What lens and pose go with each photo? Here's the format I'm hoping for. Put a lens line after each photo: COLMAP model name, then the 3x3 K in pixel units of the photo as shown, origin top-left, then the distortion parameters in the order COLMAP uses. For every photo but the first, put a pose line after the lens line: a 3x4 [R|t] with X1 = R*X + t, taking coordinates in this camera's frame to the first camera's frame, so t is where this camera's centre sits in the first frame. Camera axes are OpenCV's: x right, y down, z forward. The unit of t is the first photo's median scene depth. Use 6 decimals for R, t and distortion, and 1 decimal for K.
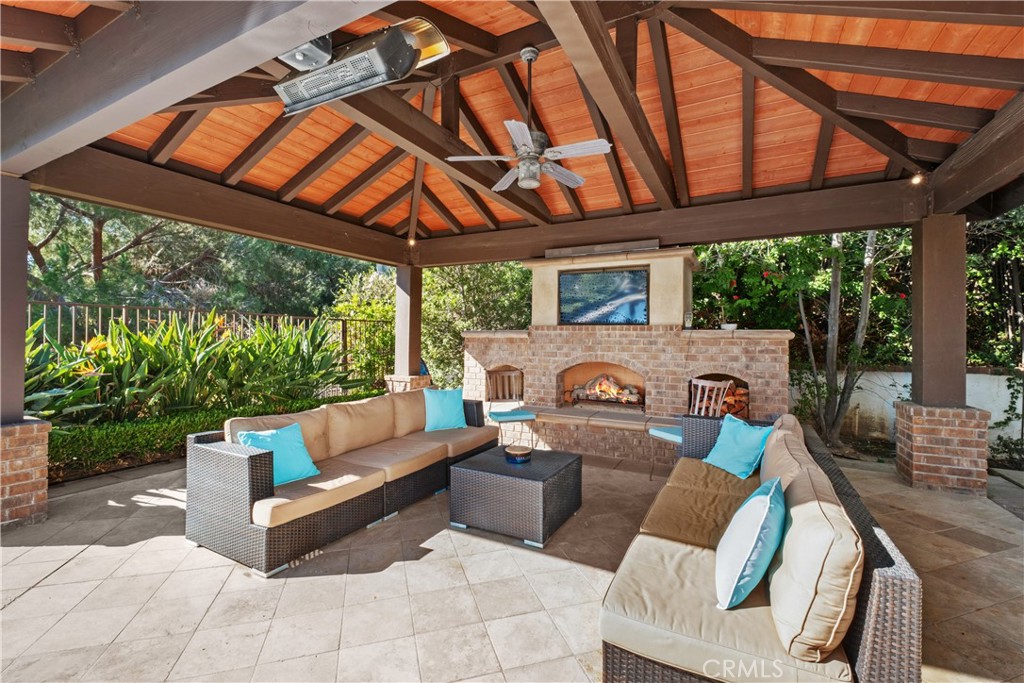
lens RADIAL K [[441.1, 0, 513.9], [0, 441.1, 331.5], [0, 0, 1]] dist [0.001071, -0.006182]
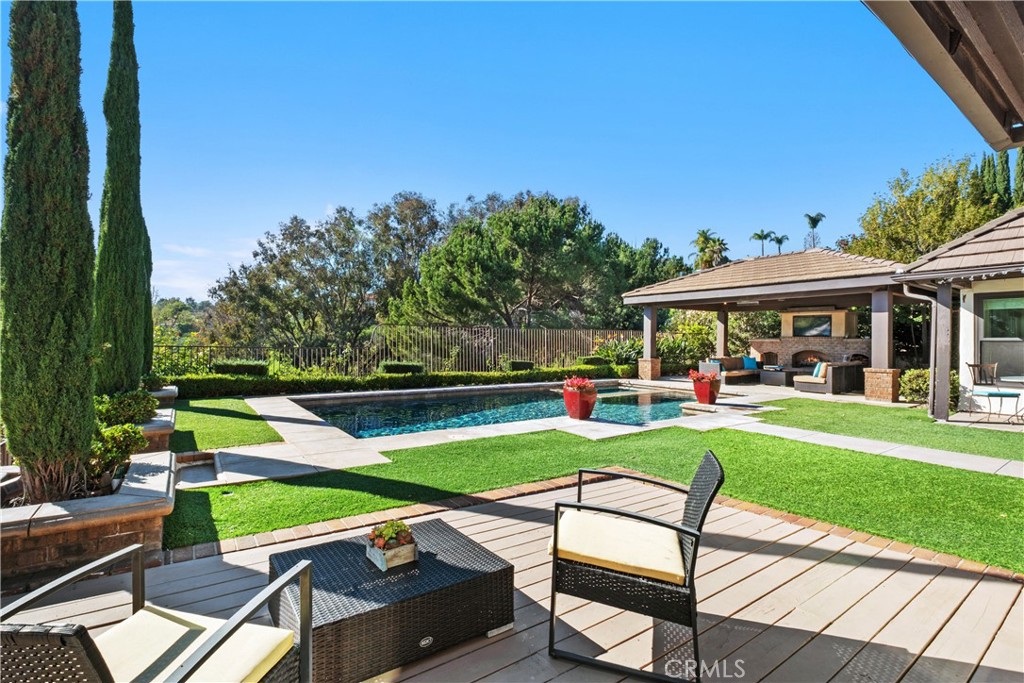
lens RADIAL K [[458.6, 0, 504.7], [0, 458.6, 338.9], [0, 0, 1]] dist [0.000647, -0.000064]
pose [[0.880168, 0.002302, -0.474657, -0.116570], [0.001953, 0.999962, 0.008471, -0.027172], [0.474659, -0.008383, 0.880130, -2.286249]]
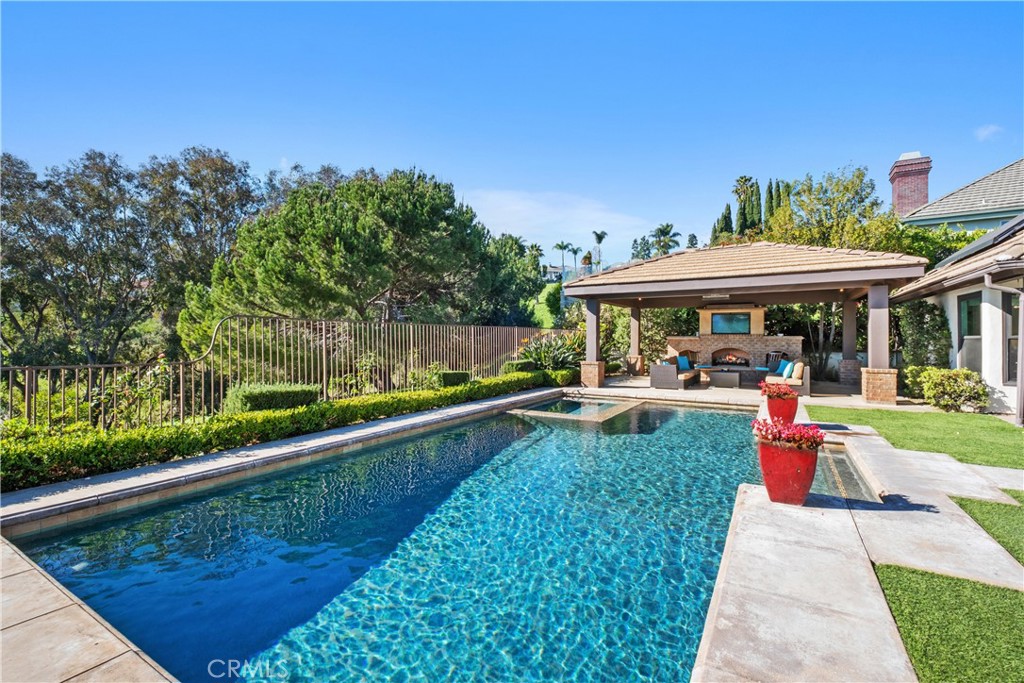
lens RADIAL K [[441.1, 0, 513.9], [0, 441.1, 331.5], [0, 0, 1]] dist [0.001071, -0.006182]
pose [[0.998186, -0.005482, -0.059959, -0.920934], [0.005497, 0.999985, 0.000081, -0.037290], [0.059958, -0.000410, 0.998201, -1.689570]]
